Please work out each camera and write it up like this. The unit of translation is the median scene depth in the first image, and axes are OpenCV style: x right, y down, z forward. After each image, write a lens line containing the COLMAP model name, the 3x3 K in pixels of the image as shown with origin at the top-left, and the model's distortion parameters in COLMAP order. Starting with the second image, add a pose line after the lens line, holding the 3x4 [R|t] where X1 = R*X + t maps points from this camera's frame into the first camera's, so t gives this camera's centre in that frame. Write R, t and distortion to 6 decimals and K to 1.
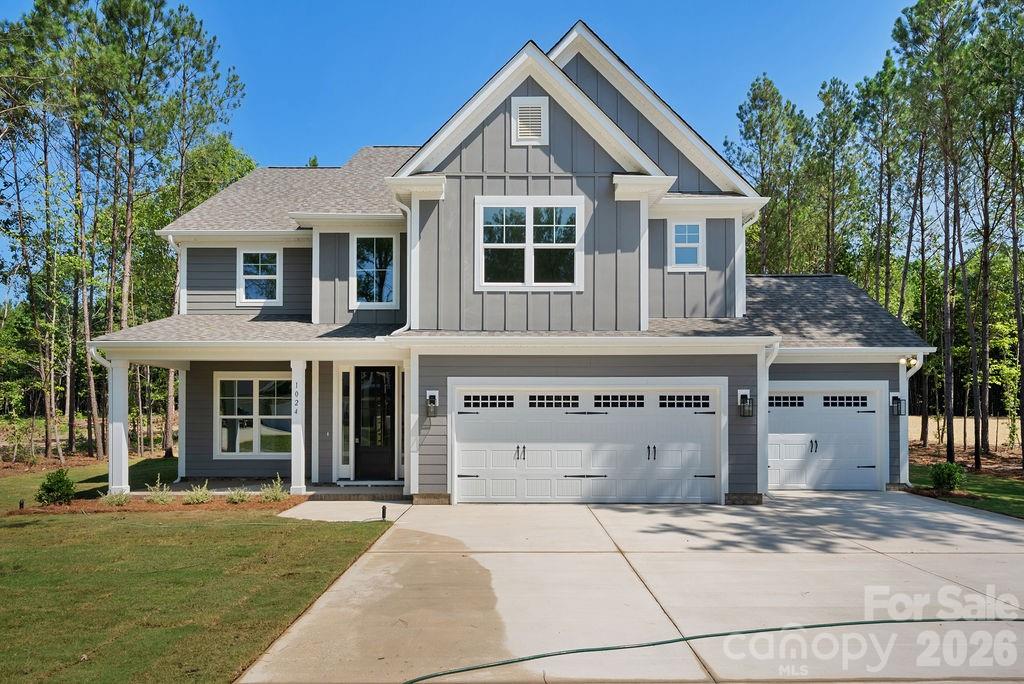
lens RADIAL K [[612.9, 0, 511.1], [0, 612.9, 414.5], [0, 0, 1]] dist [-0.007227, -0.001411]
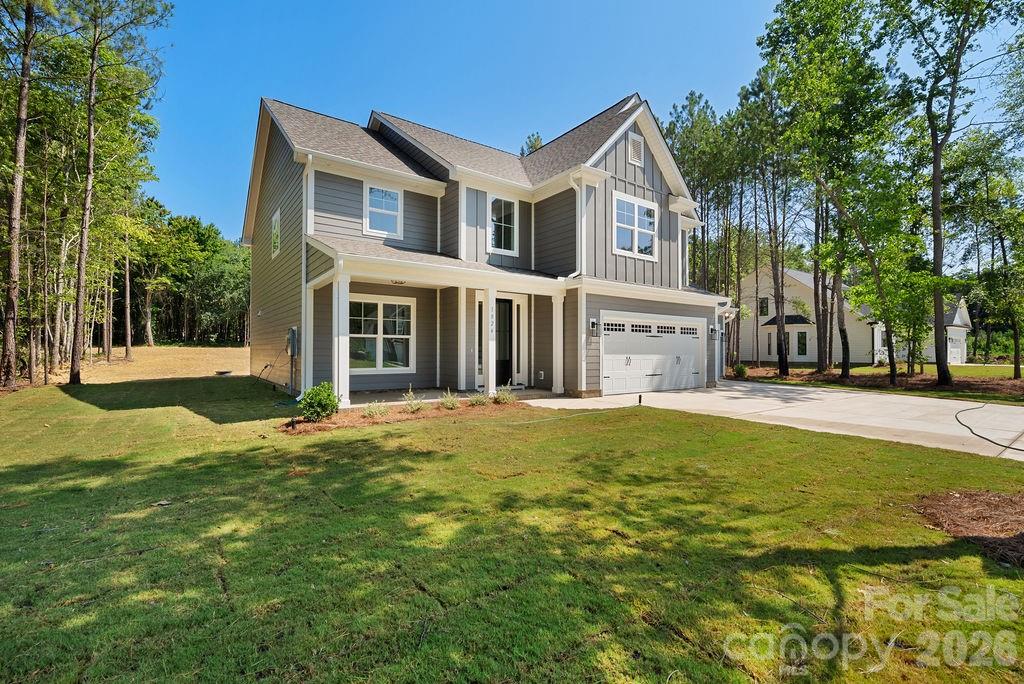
lens RADIAL K [[446.5, 0, 510.1], [0, 446.5, 346.6], [0, 0, 1]] dist [-0.001168, 0.000019]
pose [[0.812192, 0.006094, 0.583358, -0.890321], [-0.005704, 0.999981, -0.002506, 0.030527], [-0.583362, -0.001292, 0.812211, 0.256718]]
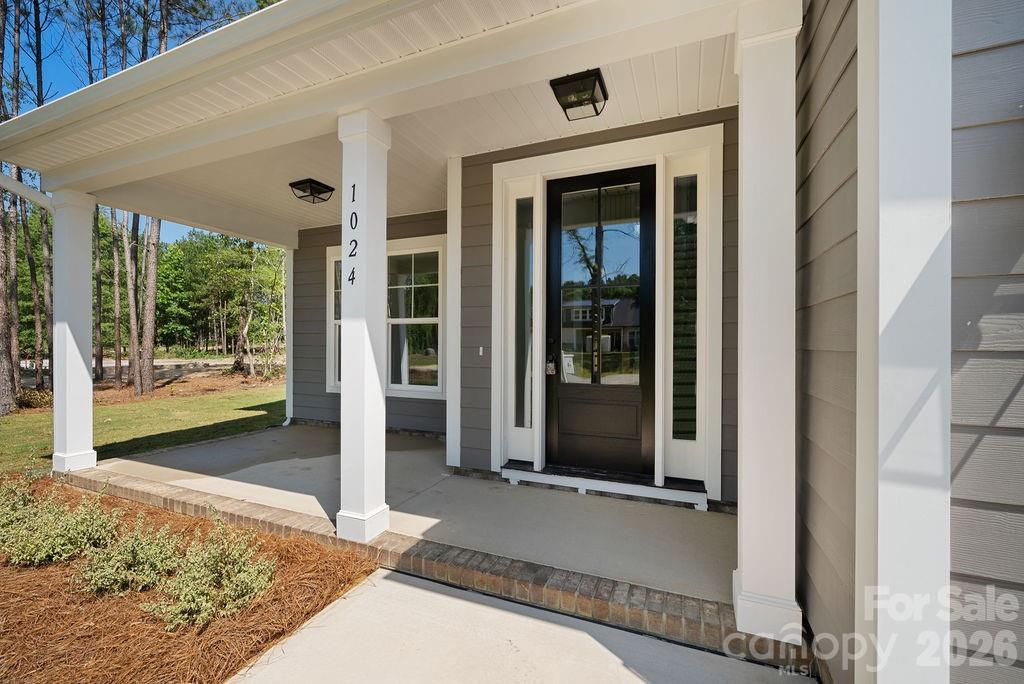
lens RADIAL K [[426.2, 0, 511.3], [0, 426.2, 345.7], [0, 0, 1]] dist [0.014117, 0.000129]
pose [[0.918029, 0.002742, -0.396505, -0.195165], [0.000250, 0.999972, 0.007494, 0.030449], [0.396514, -0.006979, 0.918002, 0.869235]]
